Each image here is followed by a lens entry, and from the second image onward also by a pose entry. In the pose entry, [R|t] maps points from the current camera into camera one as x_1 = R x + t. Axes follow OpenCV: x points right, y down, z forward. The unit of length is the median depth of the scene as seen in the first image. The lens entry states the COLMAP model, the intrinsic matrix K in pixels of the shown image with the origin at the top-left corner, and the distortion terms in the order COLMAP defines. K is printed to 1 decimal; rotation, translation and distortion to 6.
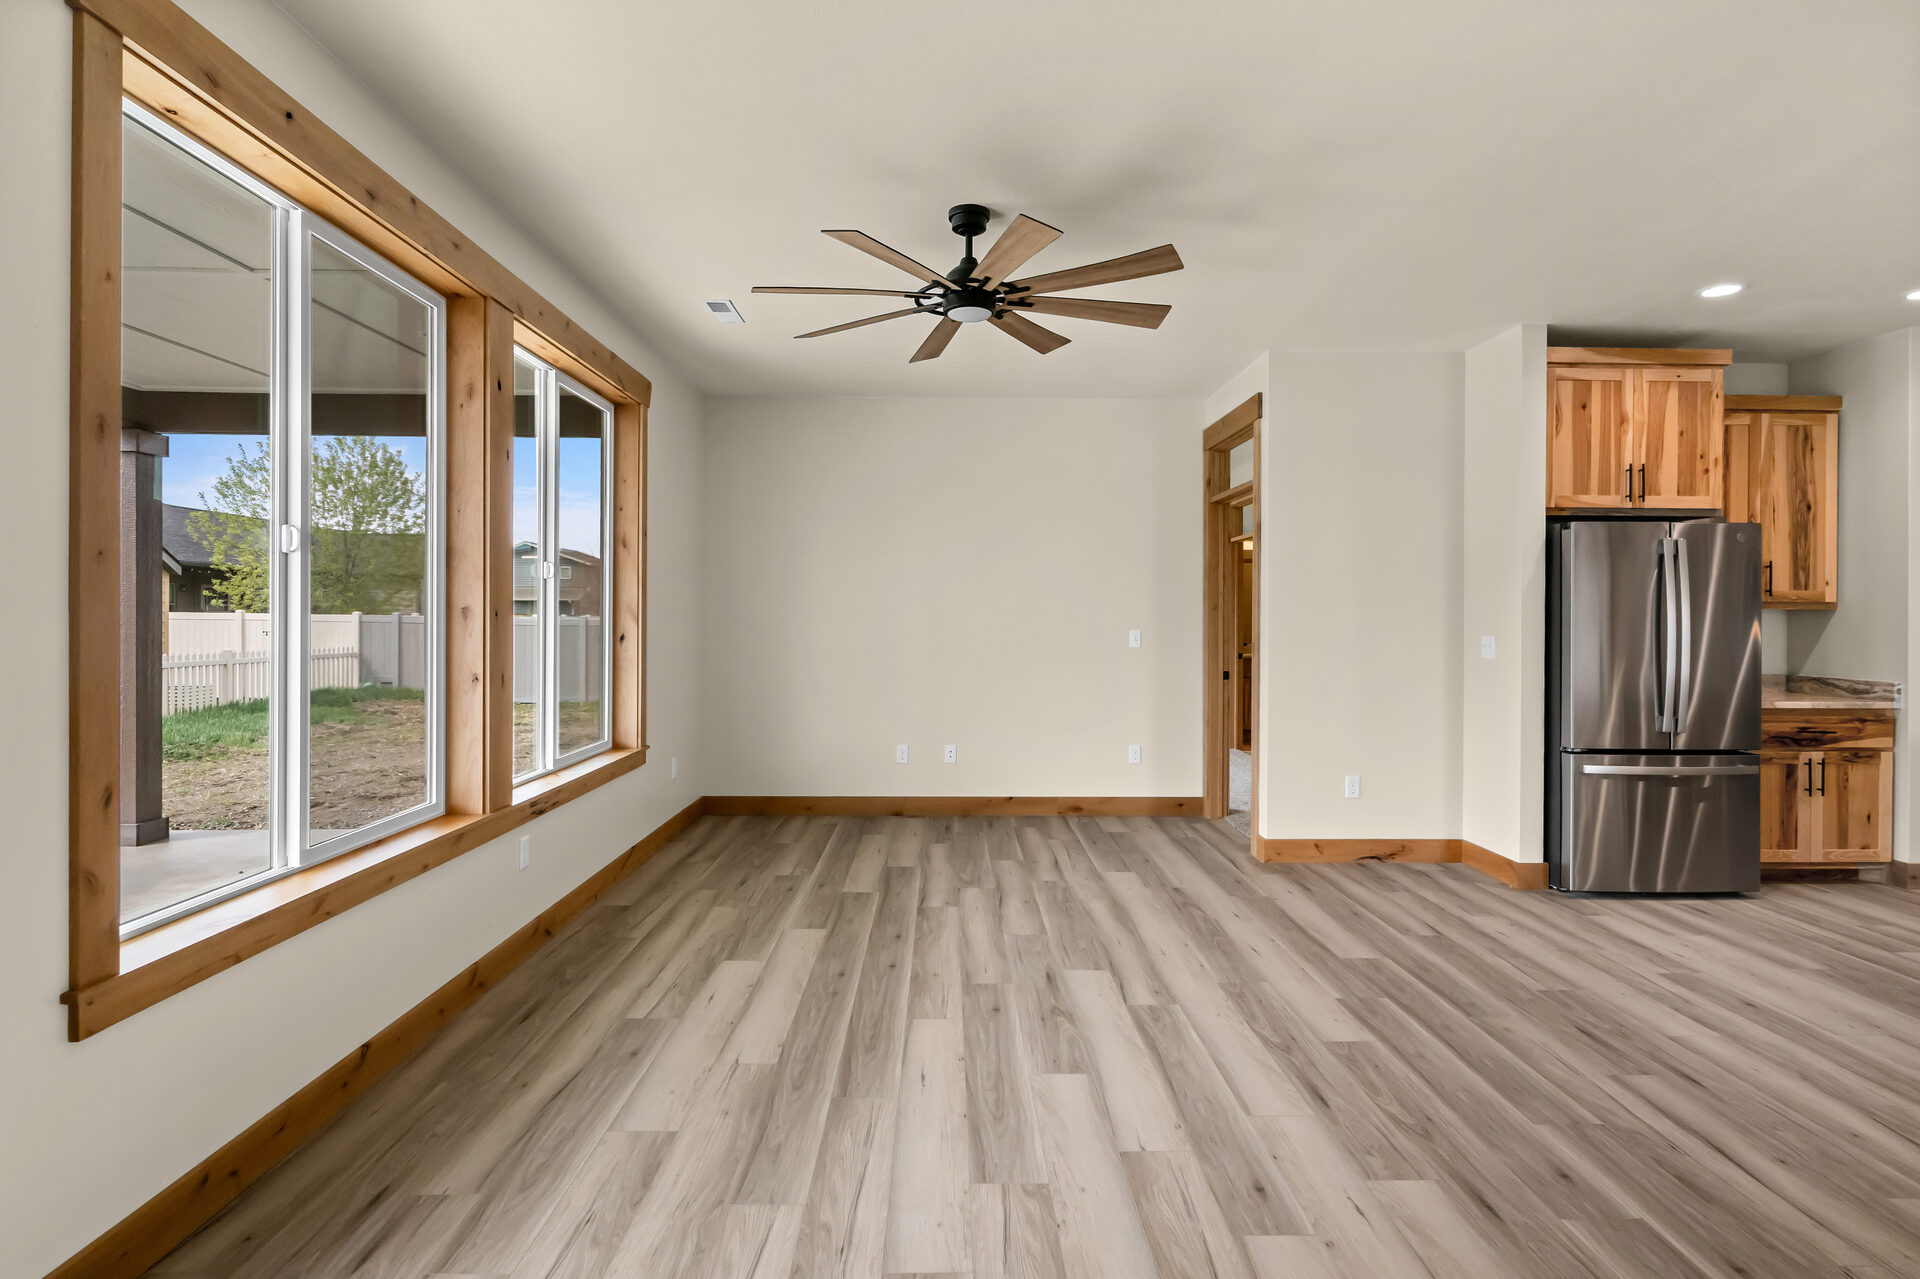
lens RADIAL K [[935.9, 0, 962.8], [0, 935.9, 624.0], [0, 0, 1]] dist [-0.000992, -0.000112]
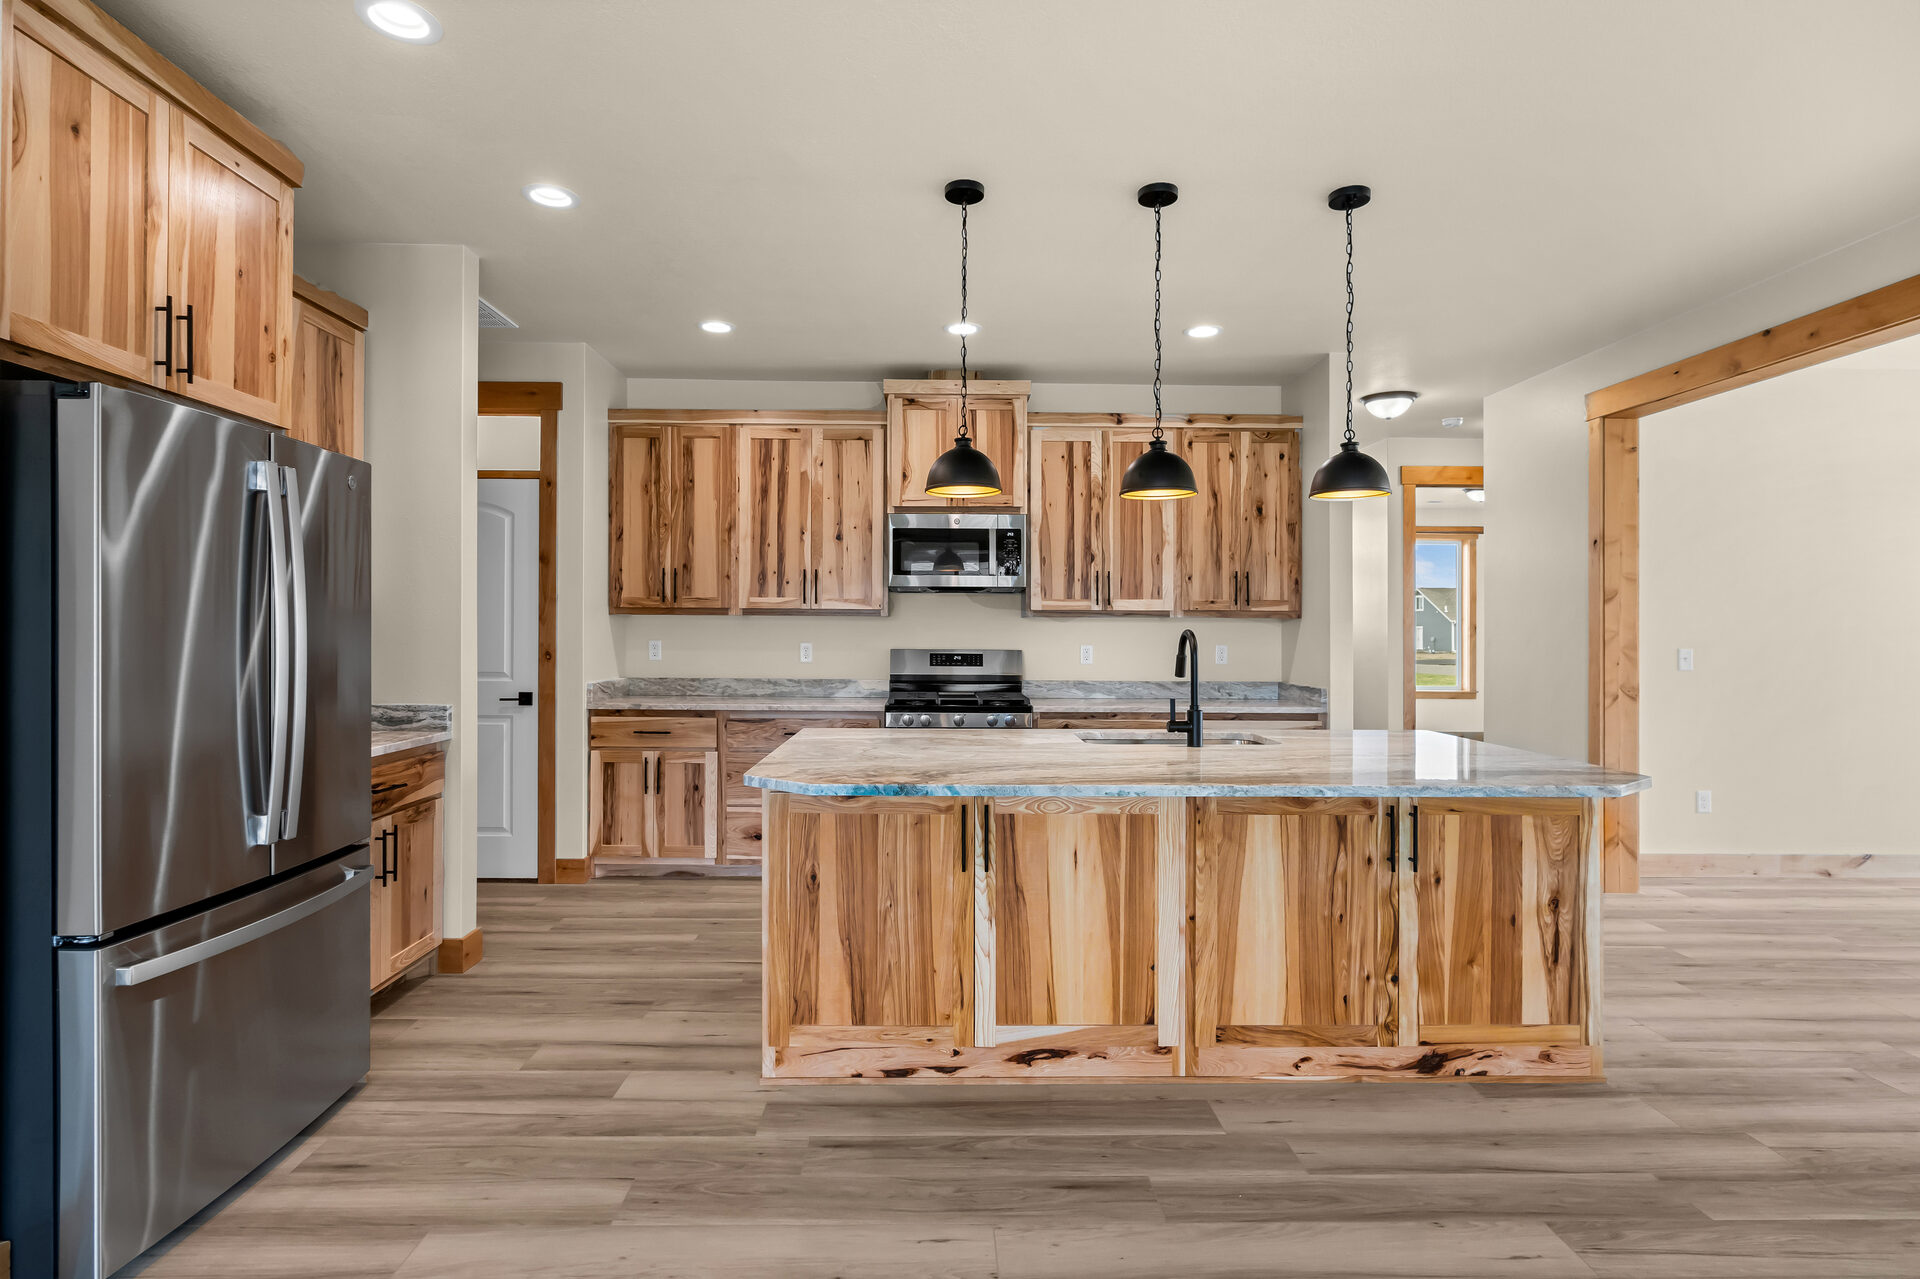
lens RADIAL K [[951.8, 0, 954.6], [0, 951.8, 624.7], [0, 0, 1]] dist [-0.001951, 0.000181]
pose [[-0.015114, 0.002131, 0.999884, 0.212104], [-0.002982, 0.999993, -0.002176, -0.002555], [-0.999881, -0.003015, -0.015107, 0.582771]]
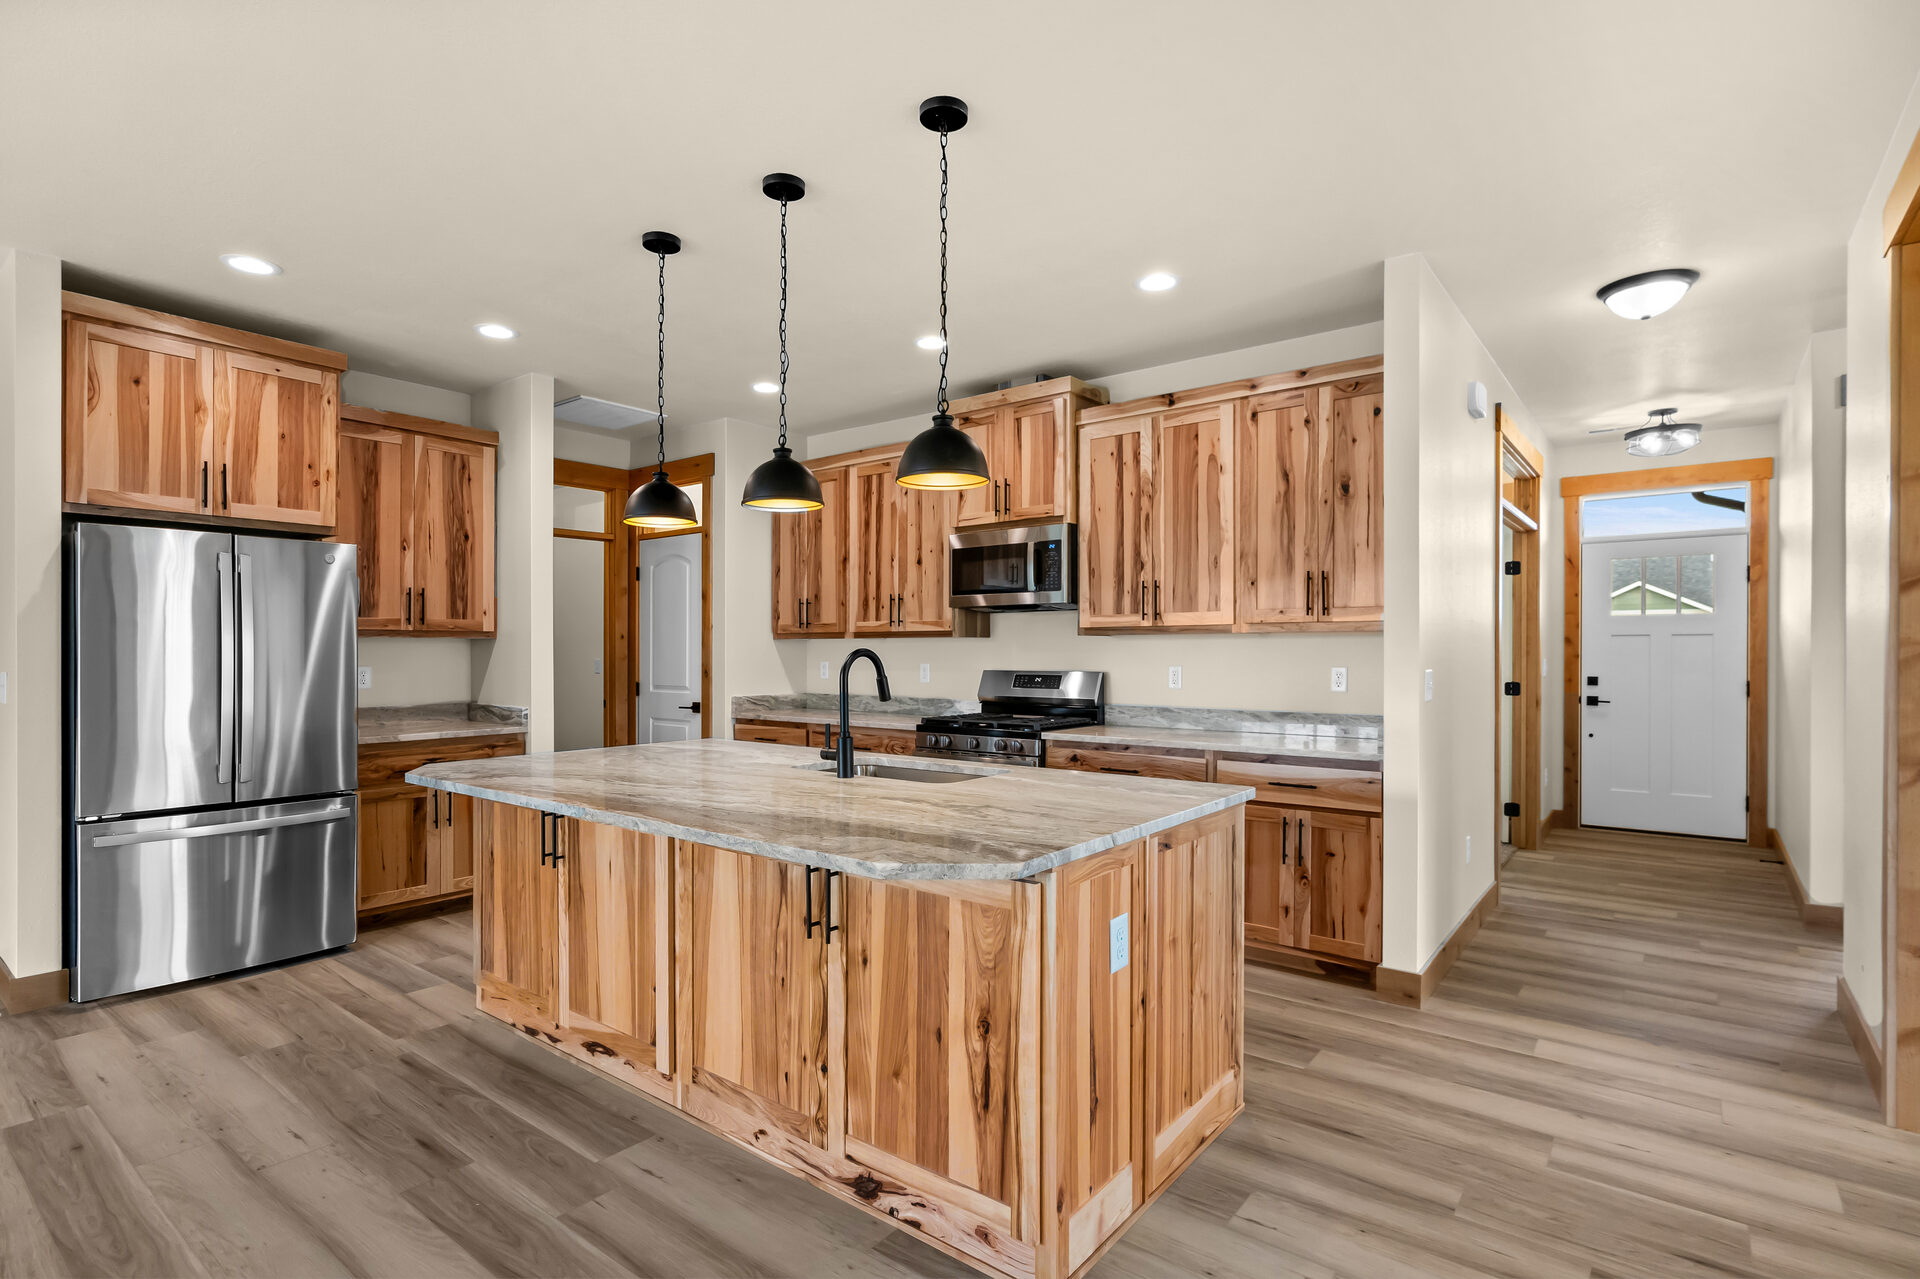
lens RADIAL K [[940.6, 0, 950.5], [0, 940.6, 653.8], [0, 0, 1]] dist [-0.001064, 0.001504]
pose [[0.623835, -0.007505, 0.781520, 0.456505], [0.006291, 0.999970, 0.004582, -0.000105], [-0.781530, 0.002058, 0.623864, -0.038067]]
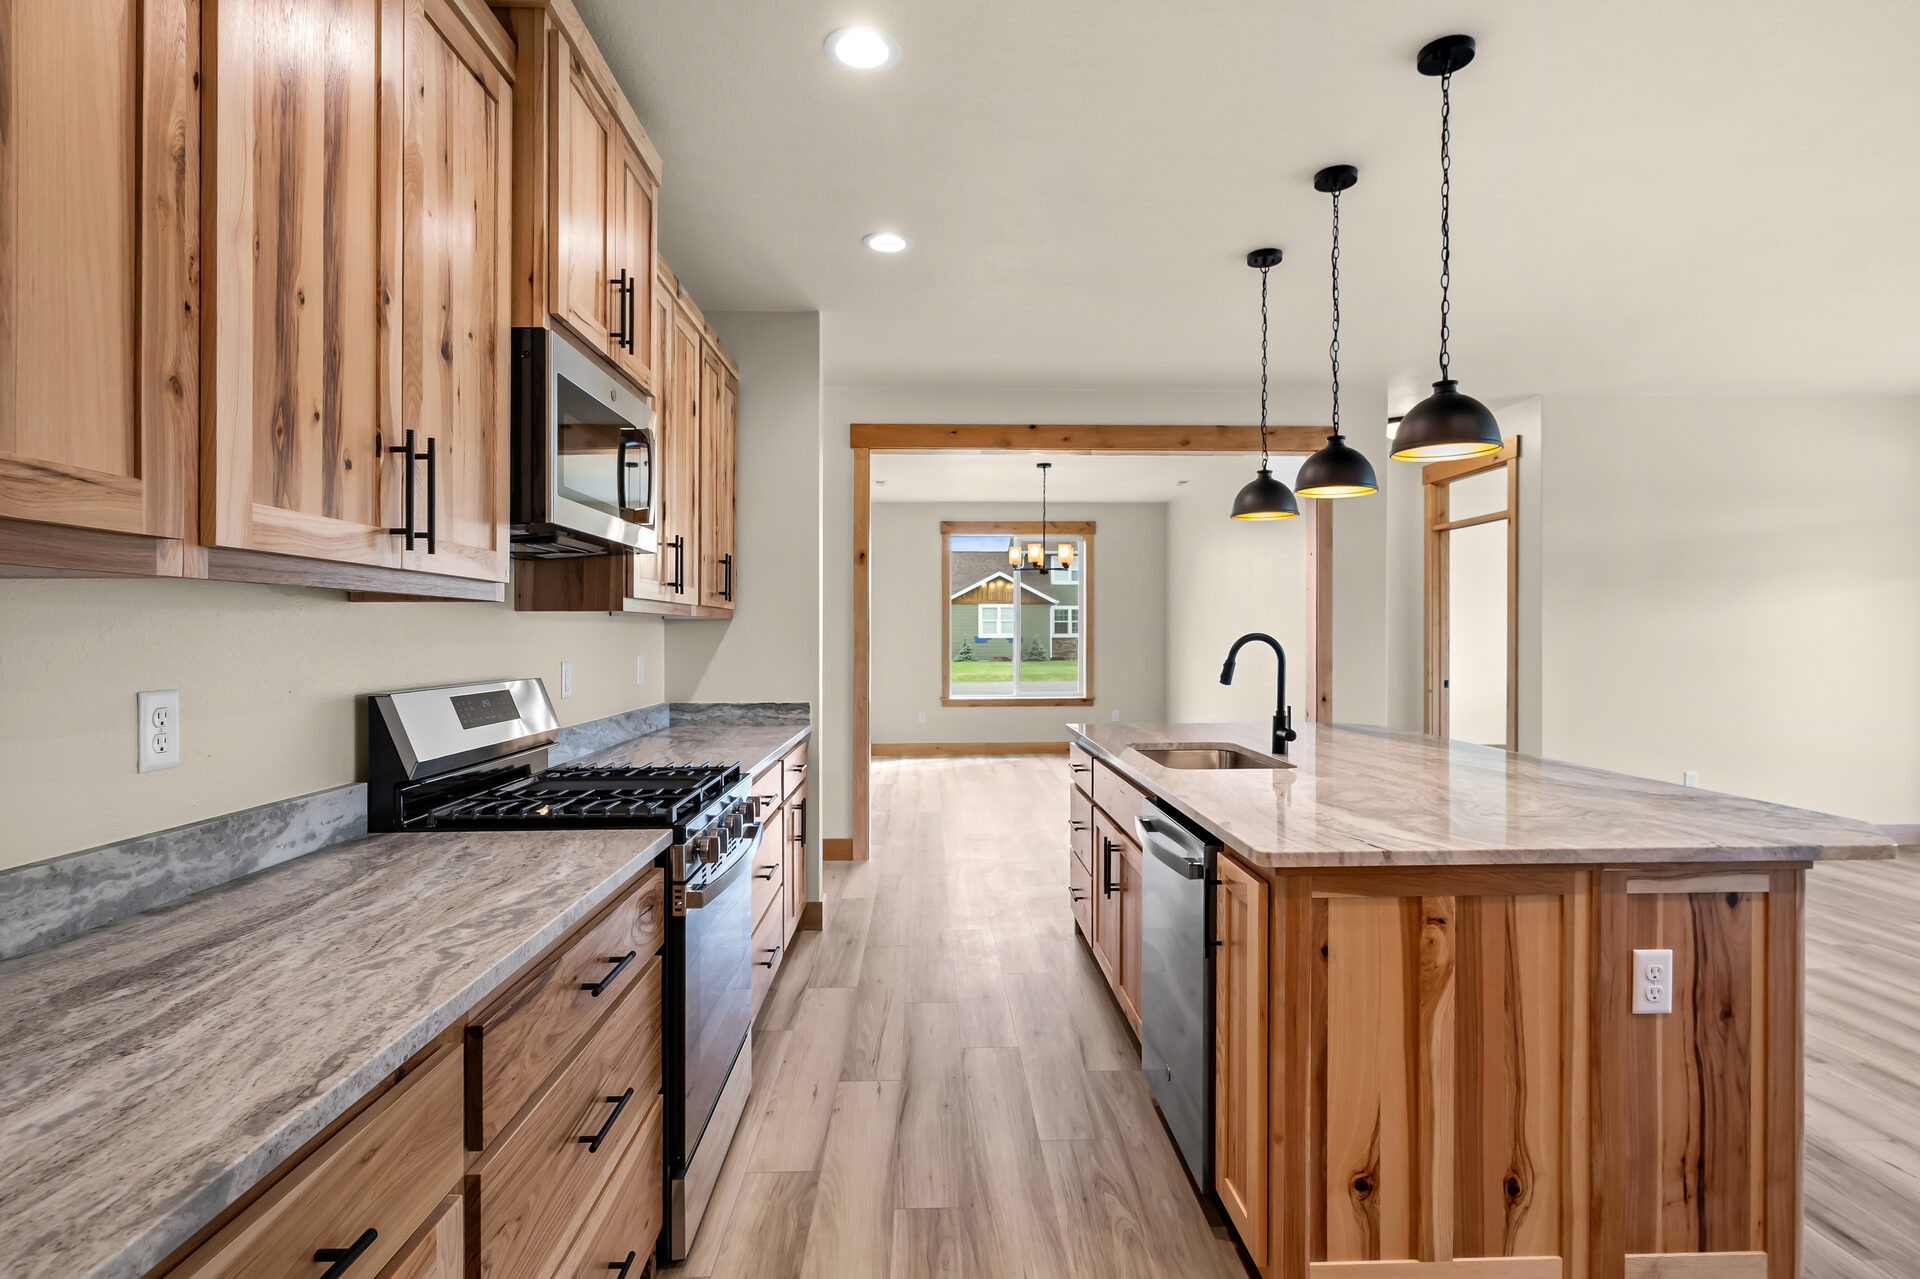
lens RADIAL K [[951.8, 0, 954.6], [0, 951.8, 624.7], [0, 0, 1]] dist [-0.001951, 0.000181]
pose [[-0.999776, -0.007398, -0.019806, 1.140059], [-0.007280, 0.999956, -0.005979, -0.003535], [0.019850, -0.005833, -0.999786, 1.056891]]
